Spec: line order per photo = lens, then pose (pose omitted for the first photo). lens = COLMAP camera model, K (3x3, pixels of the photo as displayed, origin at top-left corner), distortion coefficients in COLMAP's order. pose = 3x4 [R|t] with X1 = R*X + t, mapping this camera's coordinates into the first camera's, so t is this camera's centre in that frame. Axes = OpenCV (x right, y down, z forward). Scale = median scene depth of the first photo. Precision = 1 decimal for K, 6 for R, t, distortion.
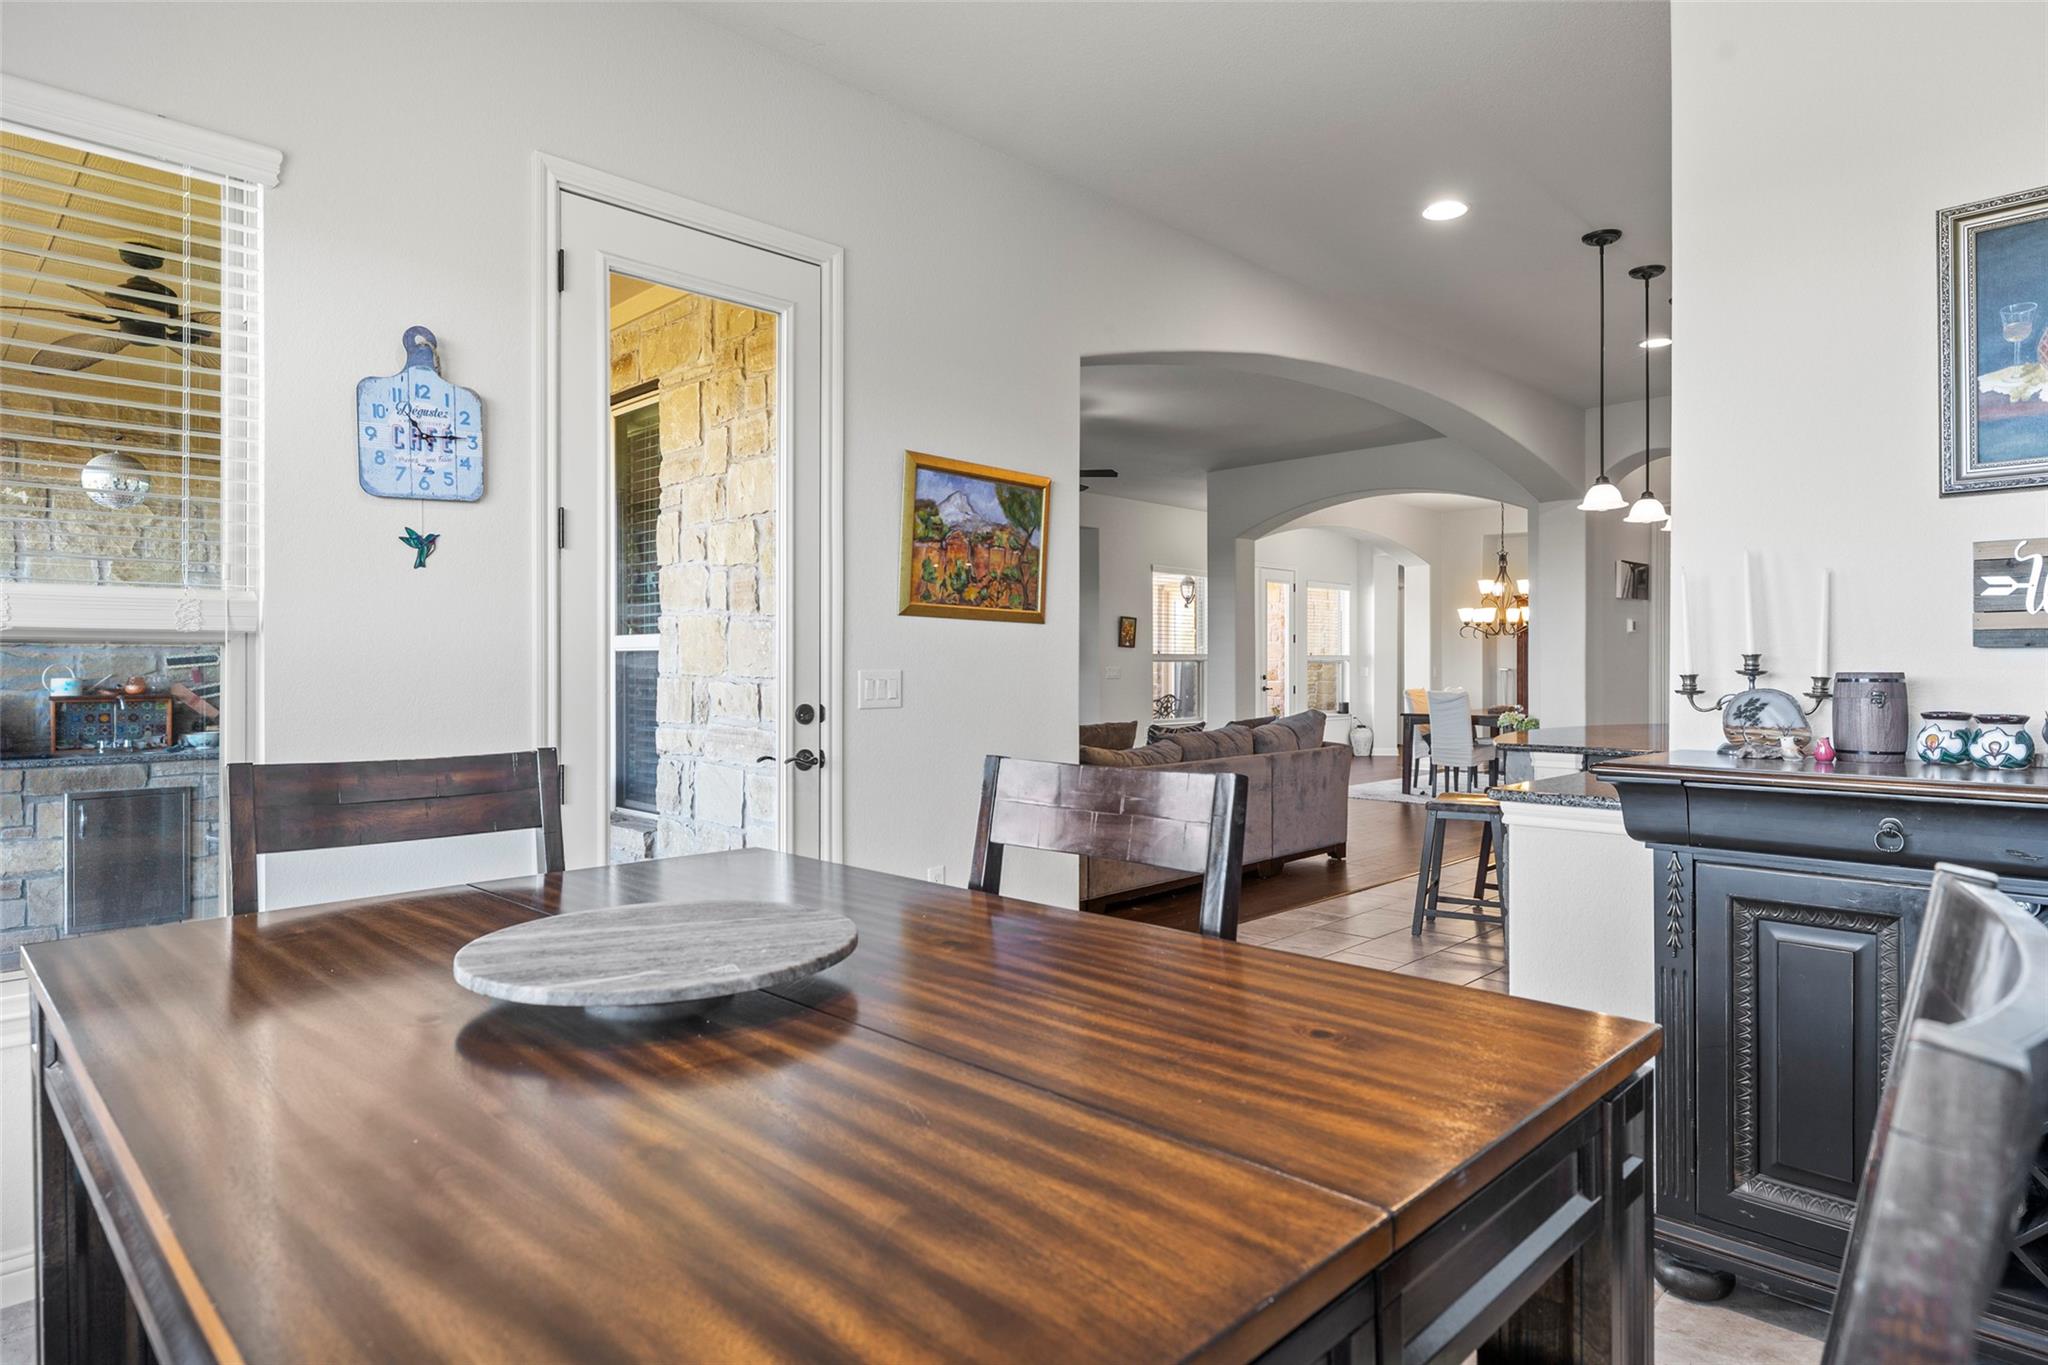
lens RADIAL K [[1170.9, 0, 1022.7], [0, 1170.9, 679.2], [0, 0, 1]] dist [-0.002898, 0.001775]
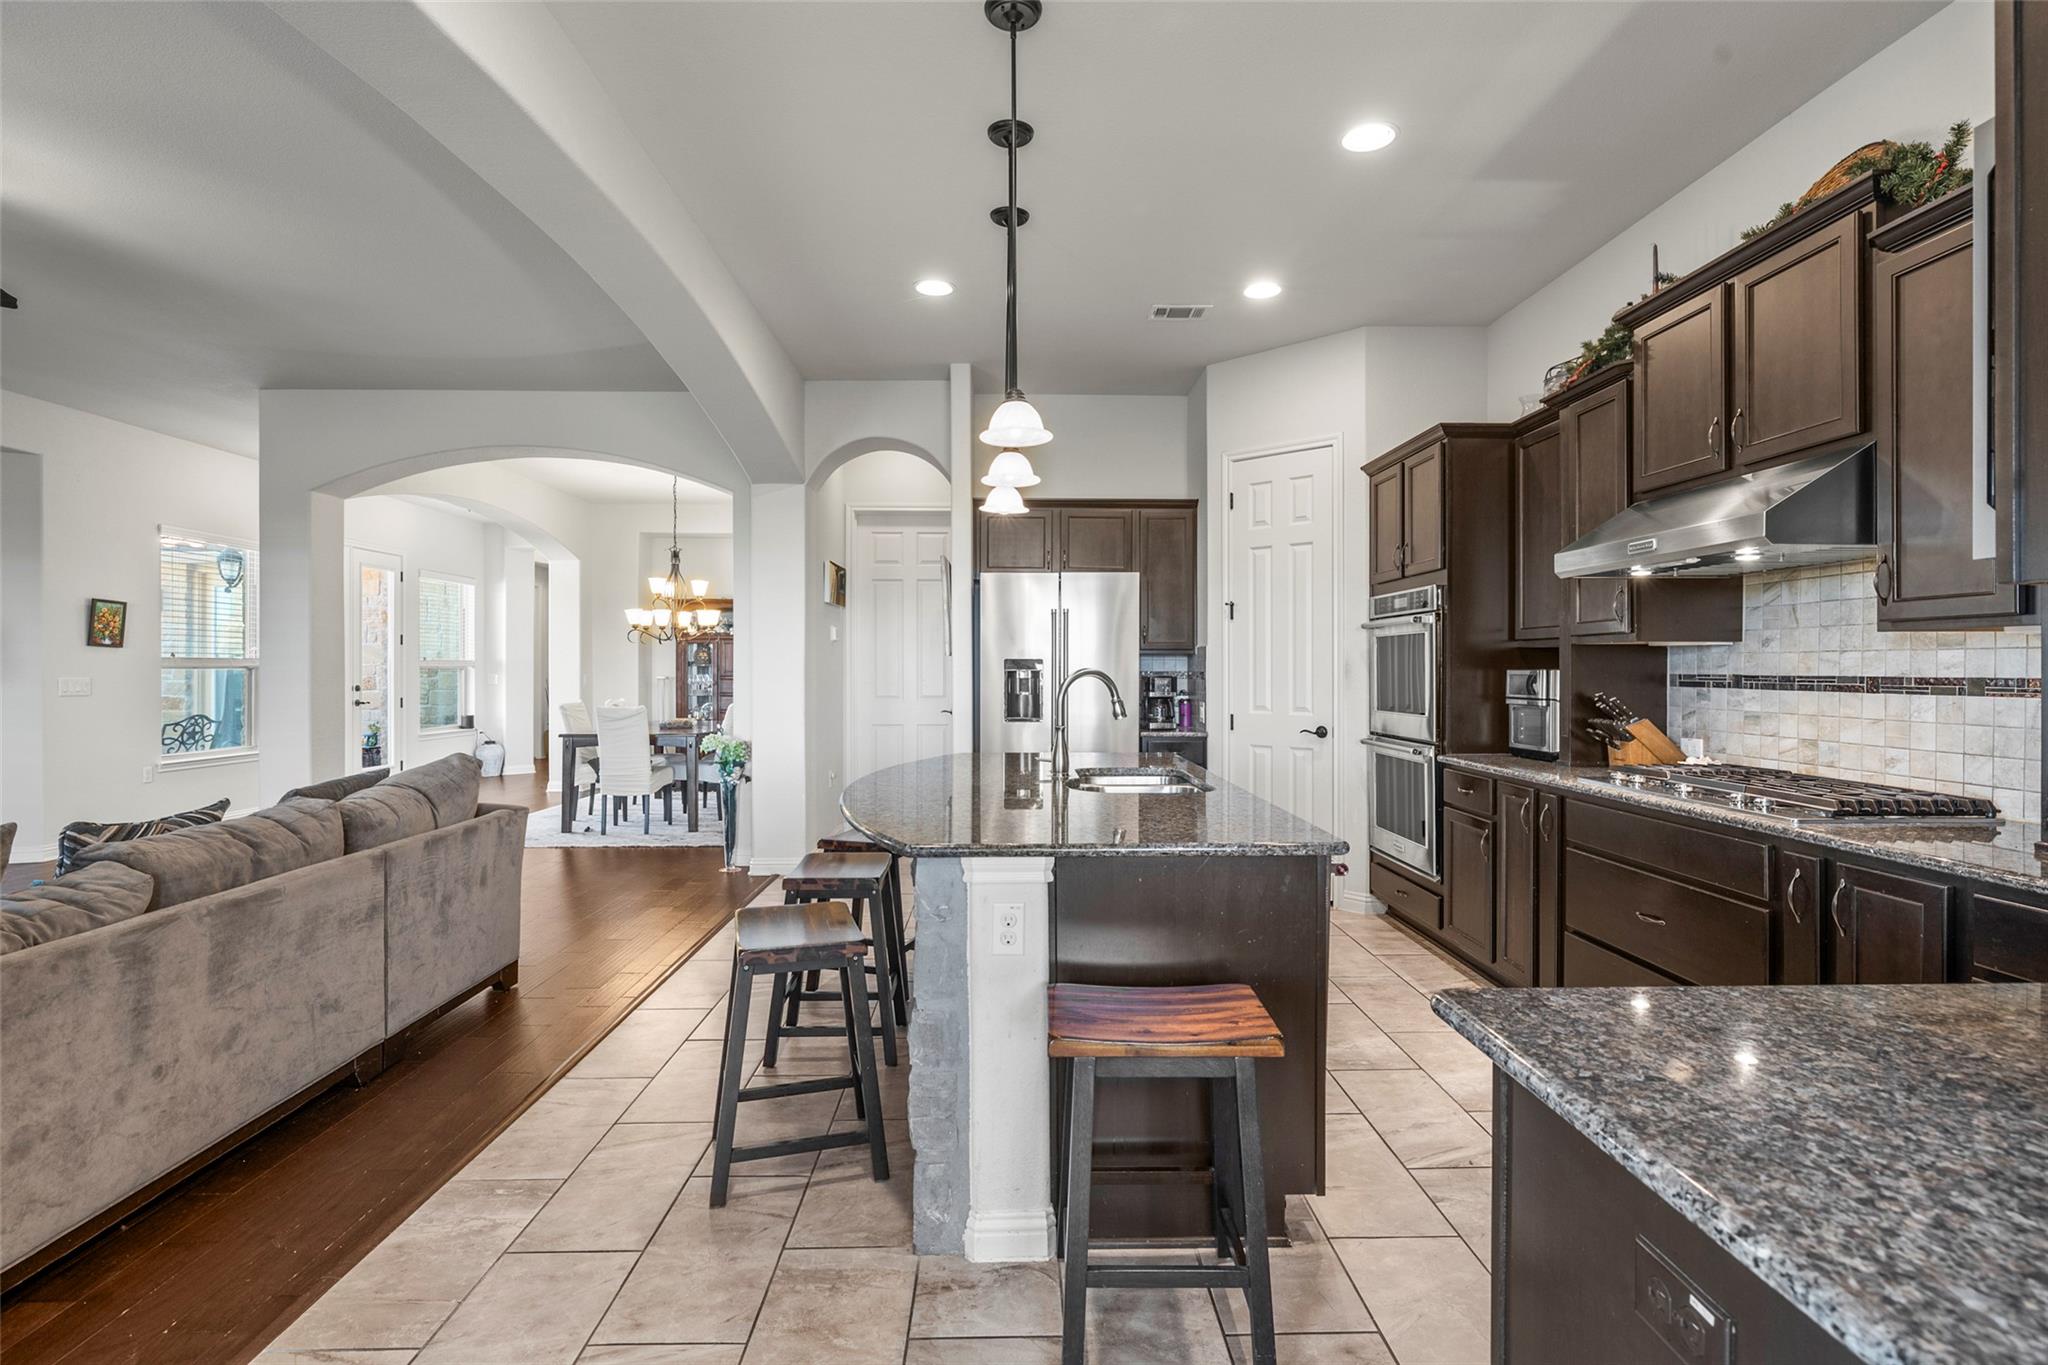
lens RADIAL K [[984.9, 0, 1029.0], [0, 984.9, 675.1], [0, 0, 1]] dist [0.001127, -0.000568]
pose [[0.693256, -0.002761, 0.720686, 0.055373], [0.005526, 0.999984, -0.001485, -0.008905], [-0.720670, 0.005012, 0.693260, 0.285005]]
